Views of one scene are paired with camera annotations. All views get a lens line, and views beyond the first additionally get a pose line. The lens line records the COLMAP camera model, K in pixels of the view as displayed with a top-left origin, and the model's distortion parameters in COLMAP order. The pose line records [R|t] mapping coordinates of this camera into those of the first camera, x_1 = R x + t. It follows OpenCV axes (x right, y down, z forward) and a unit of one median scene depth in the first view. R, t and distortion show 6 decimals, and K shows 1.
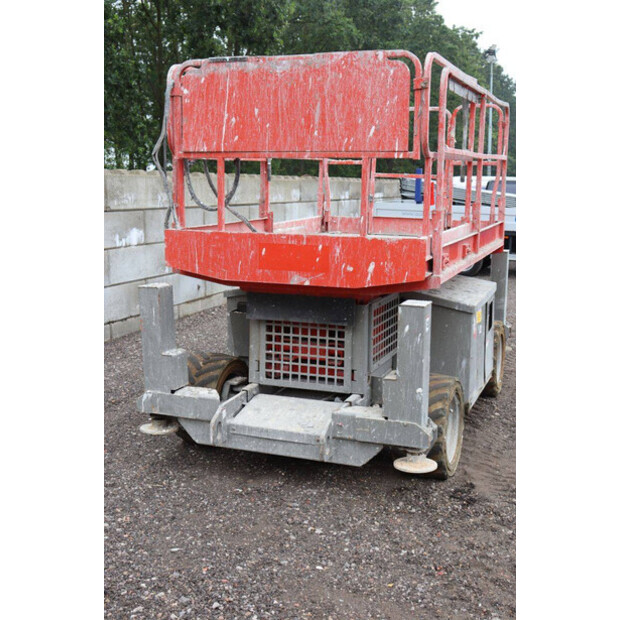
lens RADIAL K [[808.8, 0, 302.6], [0, 808.8, 308.9], [0, 0, 1]] dist [0.057412, 0.000000]
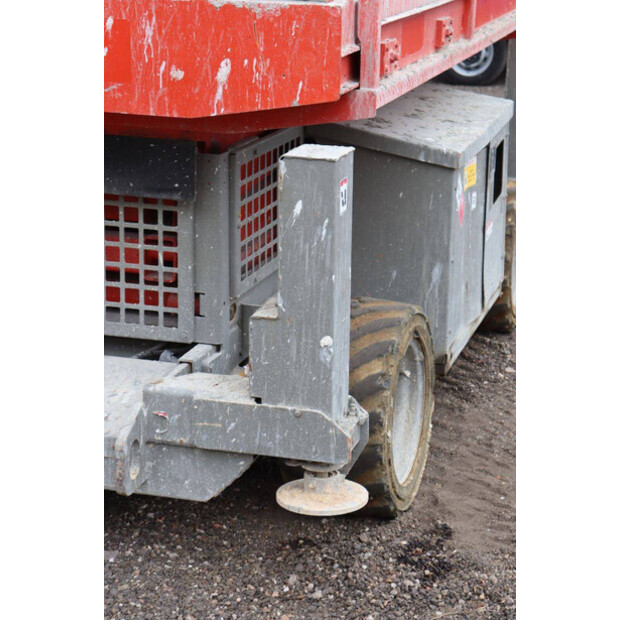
lens RADIAL K [[1477.4, 0, 301.5], [0, 1477.4, 297.5], [0, 0, 1]] dist [0.463539, 0.000000]
pose [[0.997170, -0.014035, 0.073860, 0.061146], [0.006589, 0.994954, 0.100118, -0.008237], [-0.074892, -0.099348, 0.992230, 0.147547]]
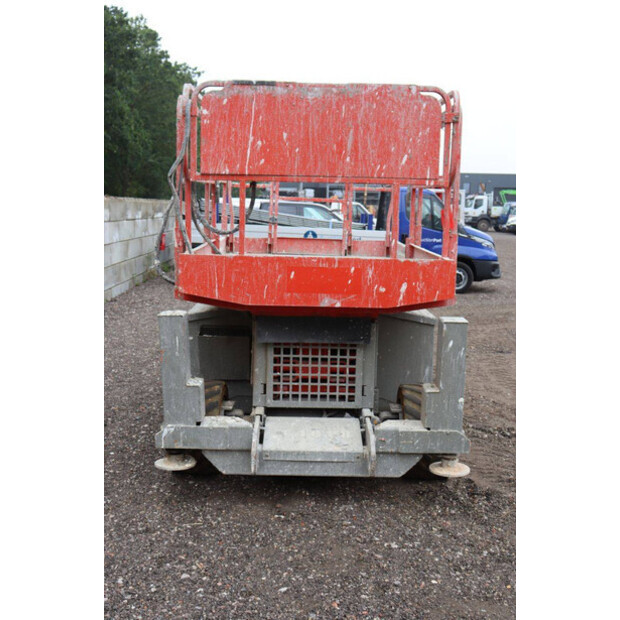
lens RADIAL K [[737.5, 0, 306.9], [0, 737.5, 305.4], [0, 0, 1]] dist [0.017196, 0.000000]
pose [[0.927579, -0.040319, 0.371446, -0.369035], [0.046287, 0.998902, -0.007162, -0.025602], [-0.370750, 0.023836, 0.928427, 0.144843]]
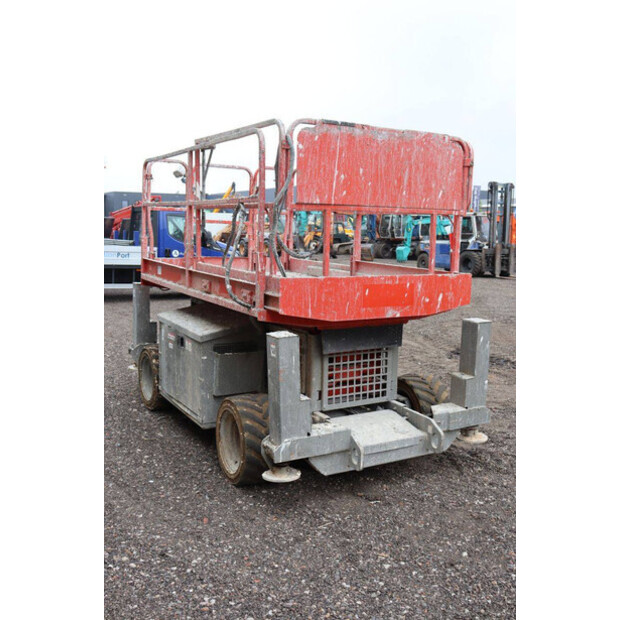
lens RADIAL K [[642.9, 0, 310.2], [0, 642.9, 307.2], [0, 0, 1]] dist [-0.059487, 0.000000]
pose [[0.619650, -0.094743, 0.779139, -0.802995], [0.109181, 0.993441, 0.033971, -0.088497], [-0.777247, 0.064017, 0.625930, 0.488962]]
